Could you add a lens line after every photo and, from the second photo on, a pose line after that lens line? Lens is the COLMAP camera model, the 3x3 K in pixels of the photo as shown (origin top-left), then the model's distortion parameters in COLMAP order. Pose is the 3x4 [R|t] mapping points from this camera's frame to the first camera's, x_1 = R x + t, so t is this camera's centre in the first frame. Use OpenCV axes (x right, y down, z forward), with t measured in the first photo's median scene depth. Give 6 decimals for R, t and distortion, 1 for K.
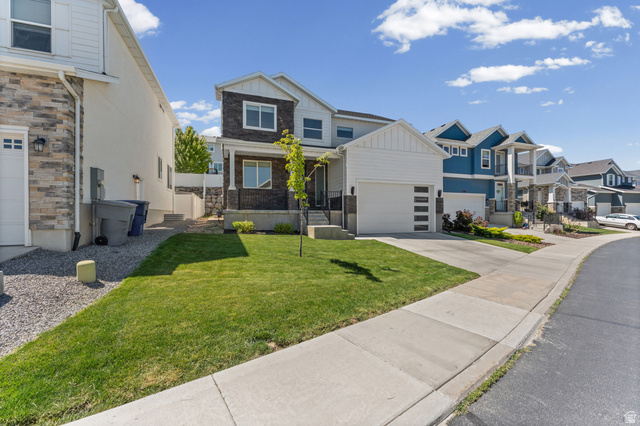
lens RADIAL K [[250.7, 0, 320.0], [0, 250.7, 213.0], [0, 0, 1]] dist [0.000200, 0.000136]
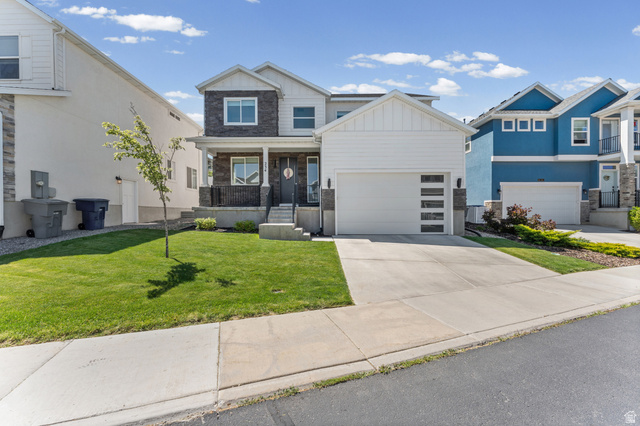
lens RADIAL K [[250.7, 0, 320.0], [0, 250.7, 213.0], [0, 0, 1]] dist [0.000200, 0.000136]
pose [[0.941201, 0.000586, -0.337847, 0.342242], [0.001947, 0.999972, 0.007160, 0.004972], [0.337842, -0.007397, 0.941174, 0.161247]]
